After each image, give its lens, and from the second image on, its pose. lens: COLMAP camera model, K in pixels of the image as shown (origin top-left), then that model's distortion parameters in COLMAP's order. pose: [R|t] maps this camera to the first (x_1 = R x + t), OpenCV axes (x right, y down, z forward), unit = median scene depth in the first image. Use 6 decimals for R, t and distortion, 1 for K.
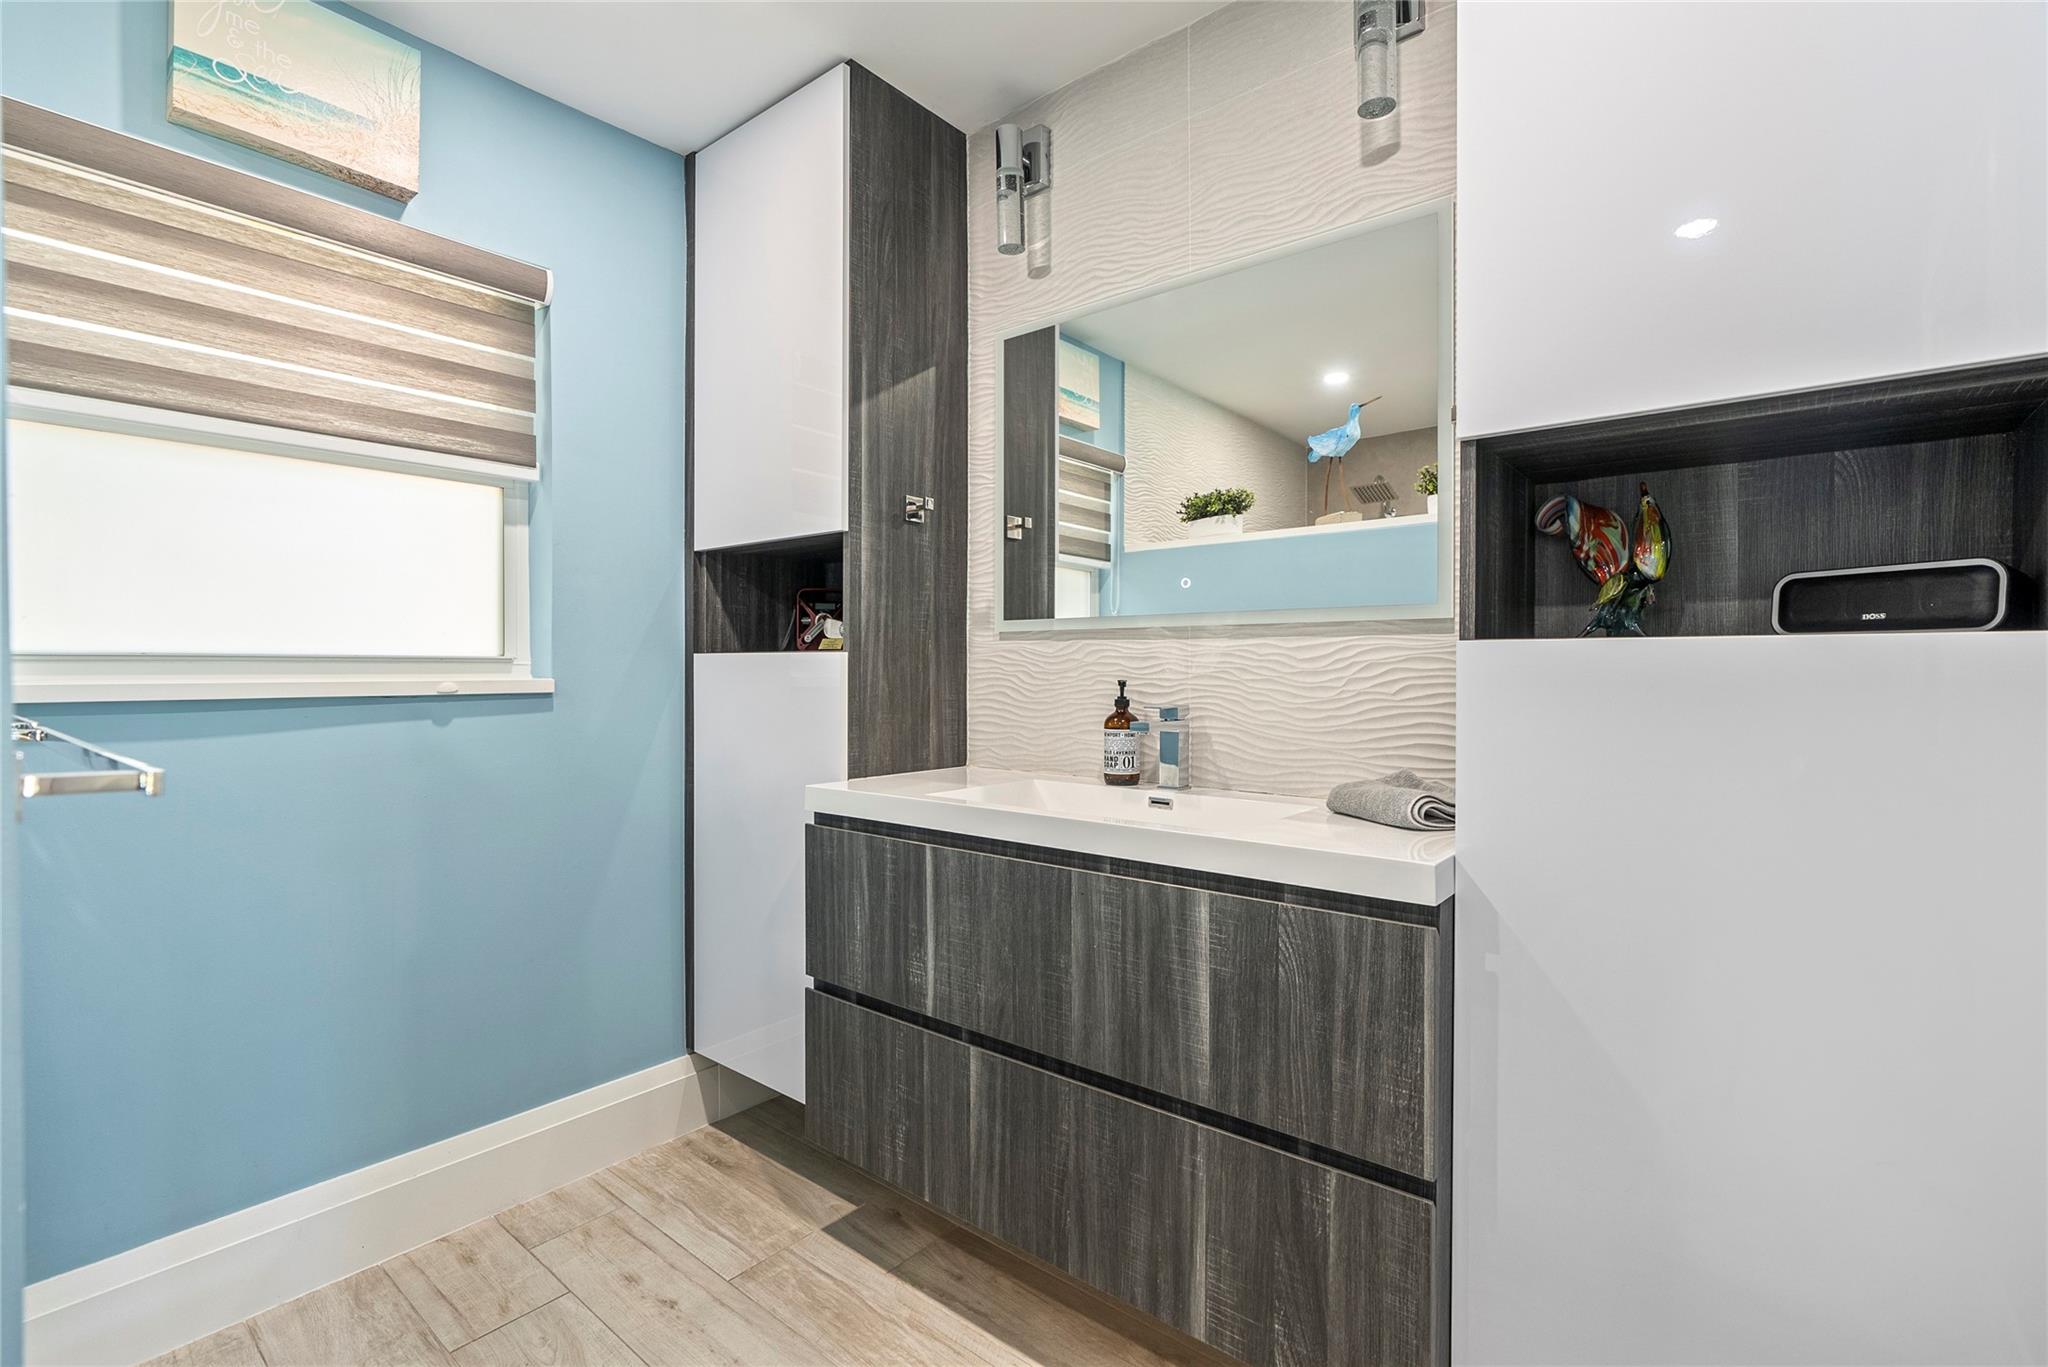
lens RADIAL K [[926.2, 0, 1027.3], [0, 926.2, 674.6], [0, 0, 1]] dist [-0.012049, 0.000778]
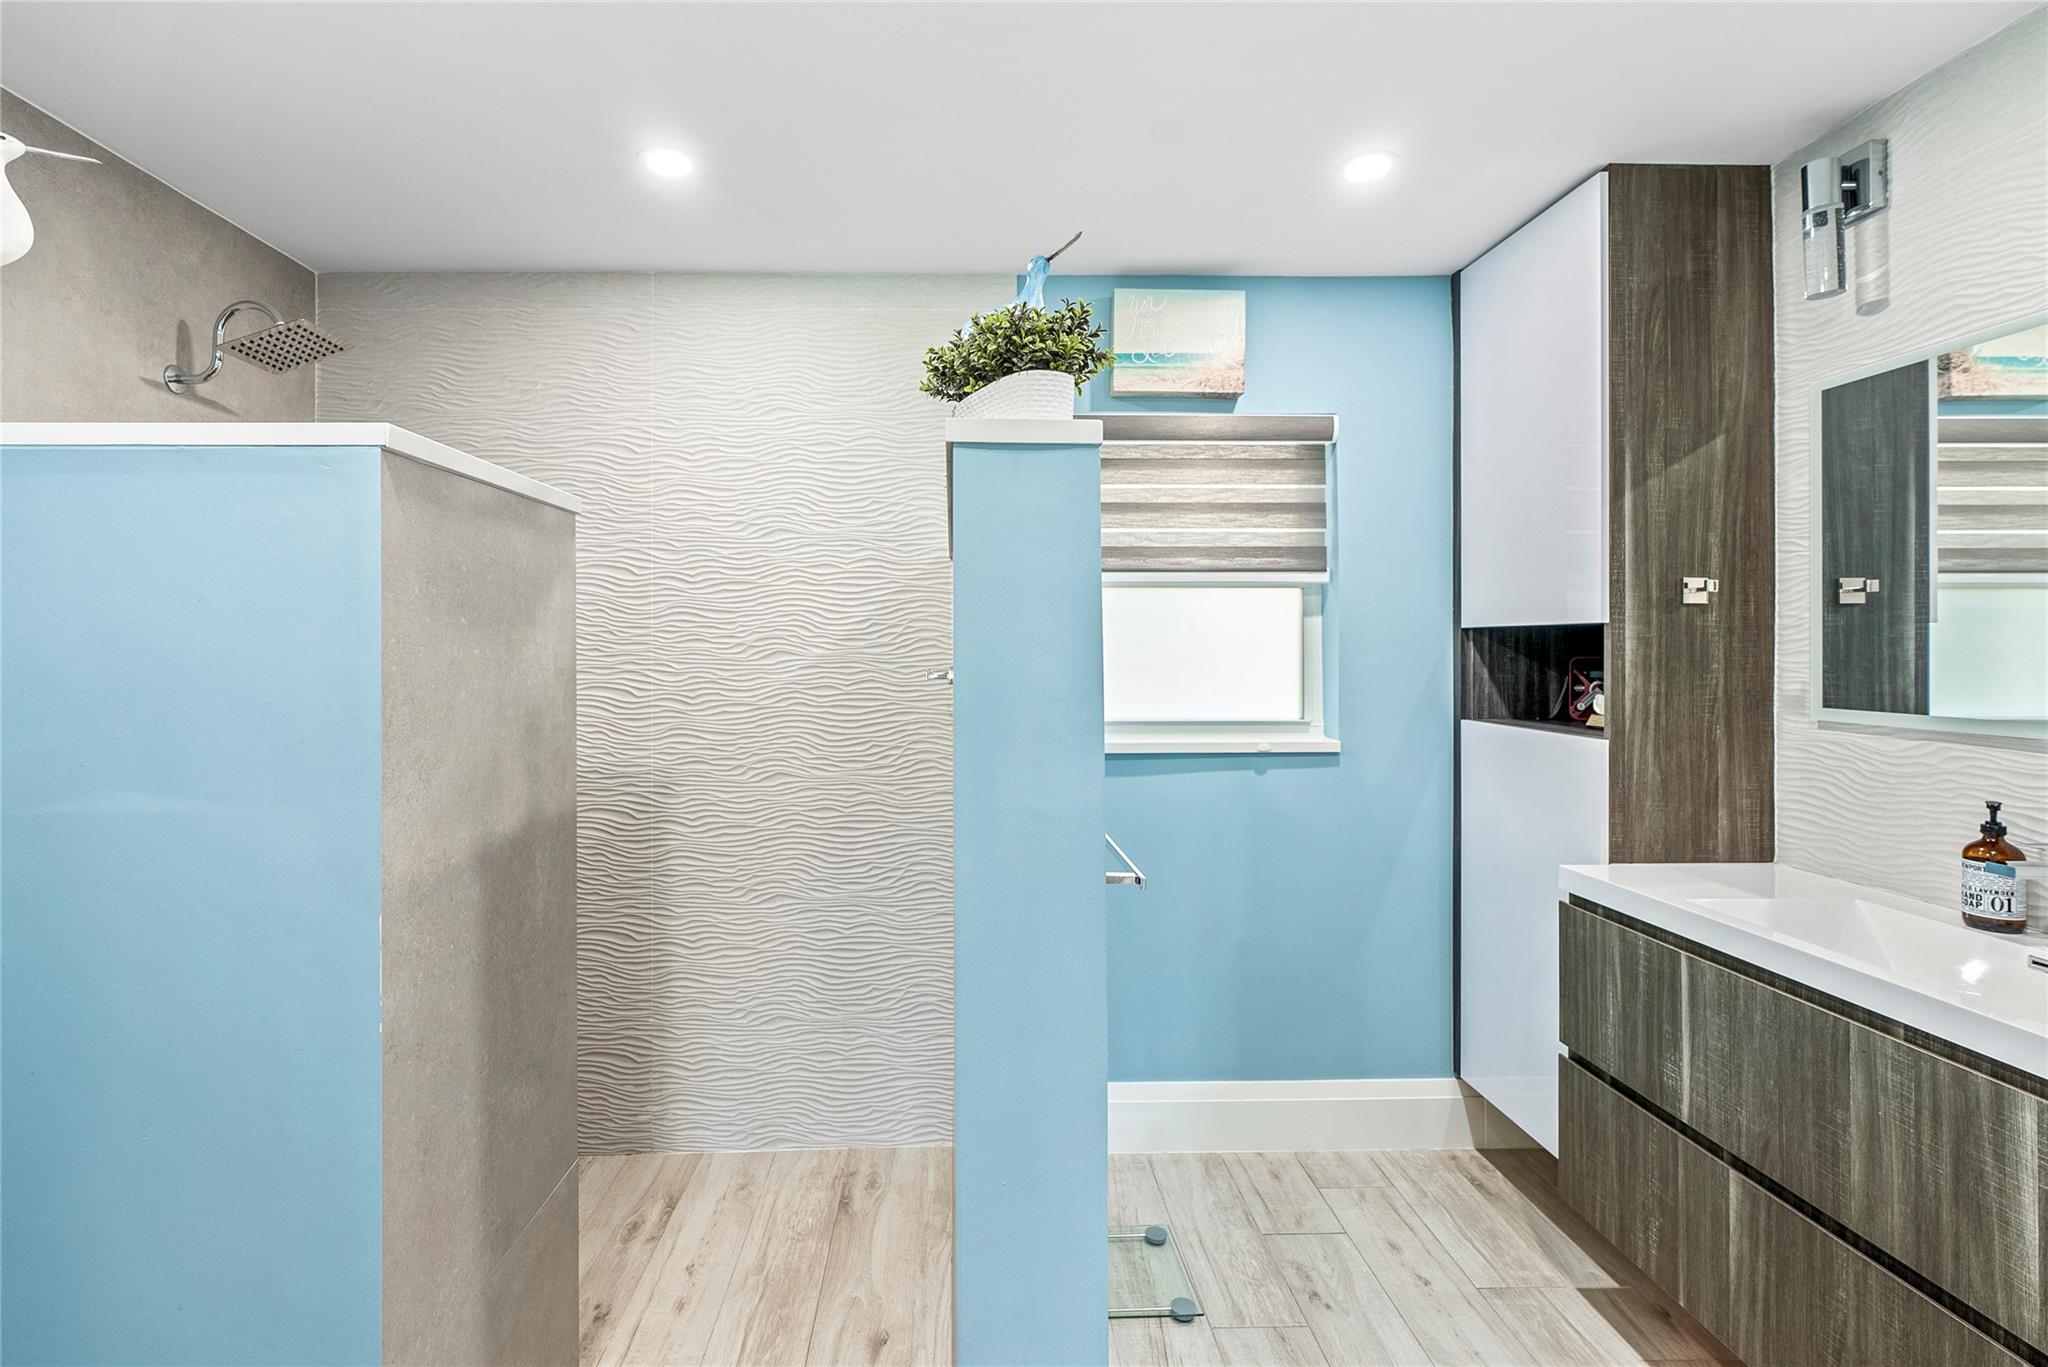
lens RADIAL K [[945.4, 0, 971.5], [0, 945.4, 644.6], [0, 0, 1]] dist [-0.003125, 0.001283]
pose [[0.647424, -0.005113, -0.762113, 0.146955], [-0.002863, 0.999954, -0.009140, -0.117270], [0.762125, 0.008099, 0.647379, -0.221415]]
